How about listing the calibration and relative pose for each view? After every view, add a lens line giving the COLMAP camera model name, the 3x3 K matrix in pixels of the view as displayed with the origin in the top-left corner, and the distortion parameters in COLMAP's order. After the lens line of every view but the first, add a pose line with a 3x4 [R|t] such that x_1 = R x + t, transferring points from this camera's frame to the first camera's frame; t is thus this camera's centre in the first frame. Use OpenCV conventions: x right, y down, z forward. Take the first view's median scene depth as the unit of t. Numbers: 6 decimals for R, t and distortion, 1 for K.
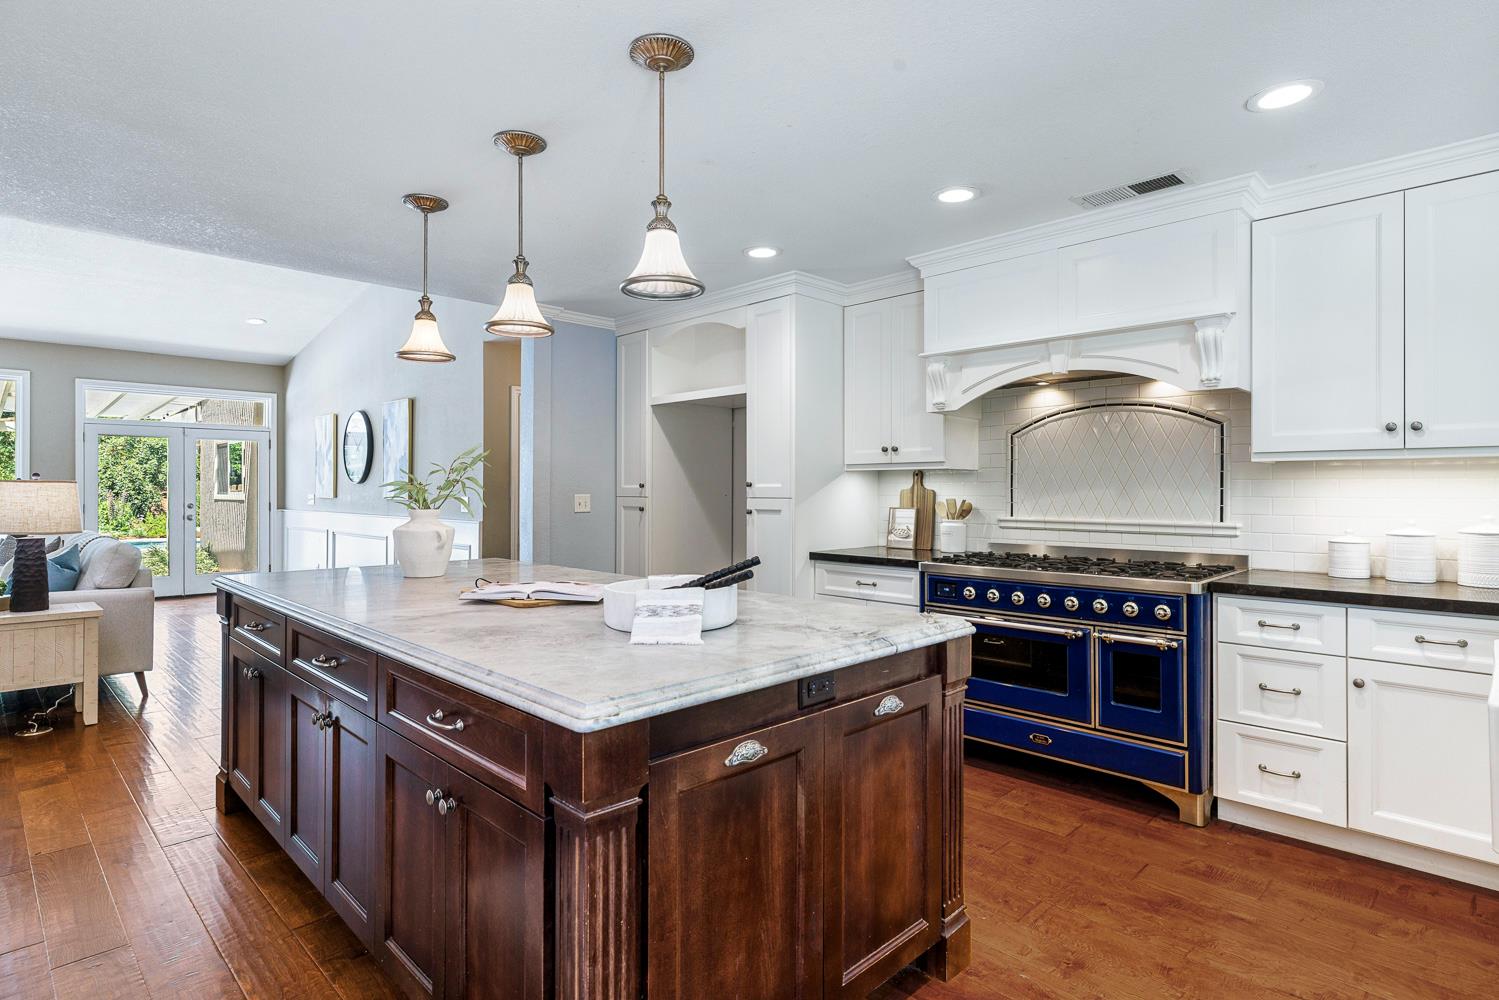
lens RADIAL K [[760.9, 0, 748.9], [0, 760.9, 483.8], [0, 0, 1]] dist [0.002370, 0.000486]
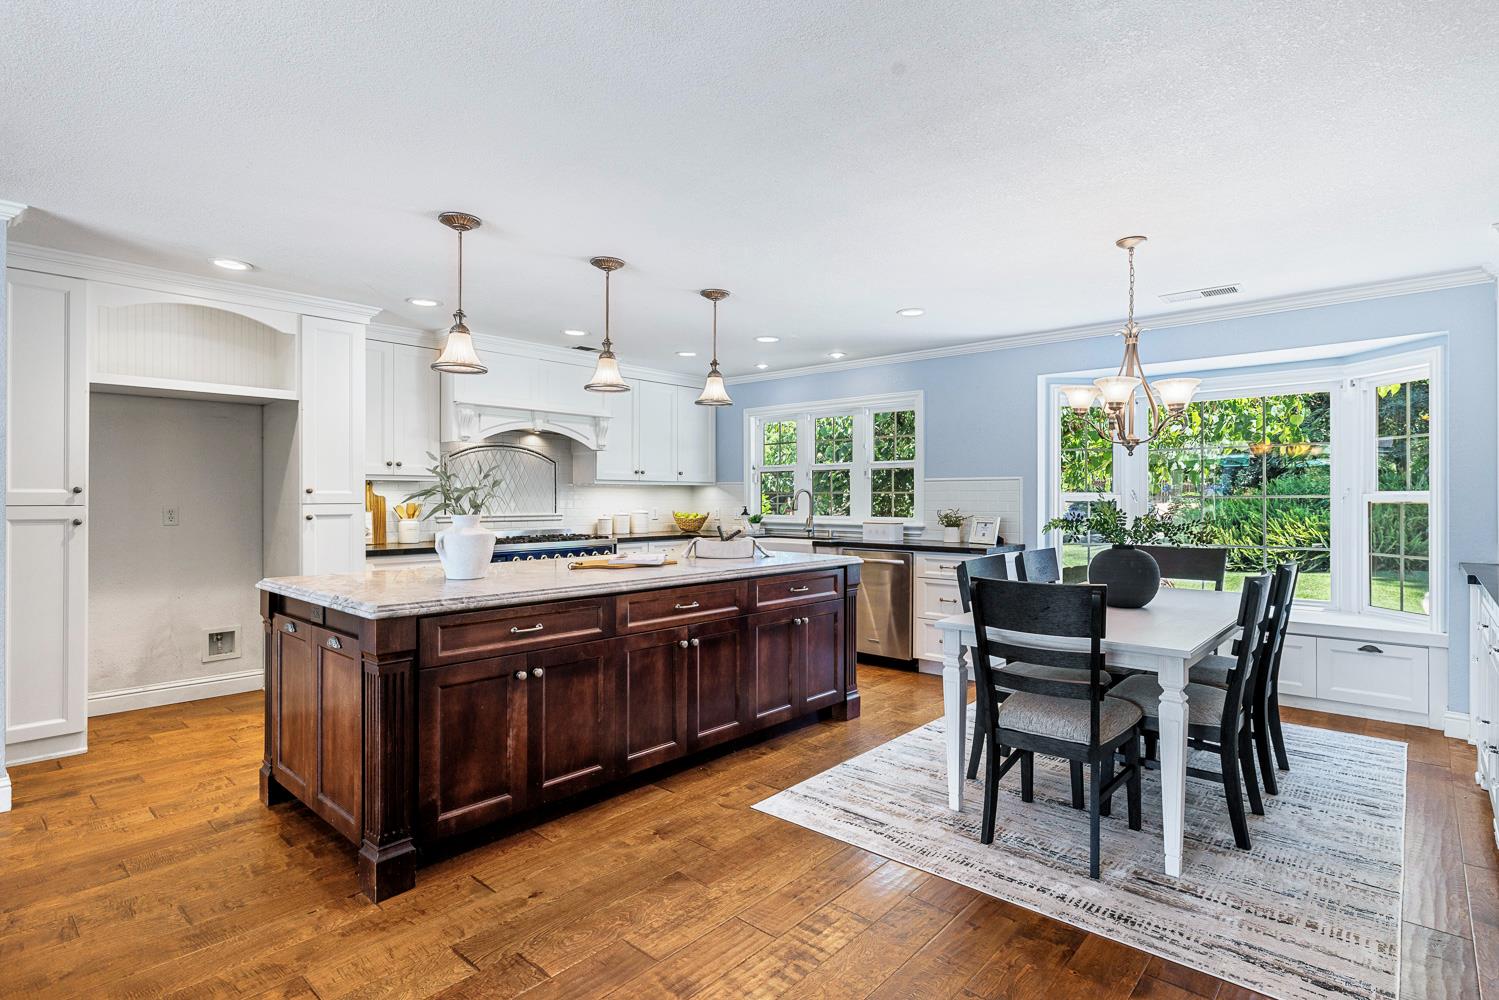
lens RADIAL K [[757.4, 0, 749.5], [0, 757.4, 500.0], [0, 0, 1]] dist [0.000348, 0.000209]
pose [[-0.028206, -0.006009, 0.999584, -1.079940], [-0.009982, 0.999934, 0.005730, 0.000923], [-0.999552, -0.009816, -0.028264, 0.448845]]
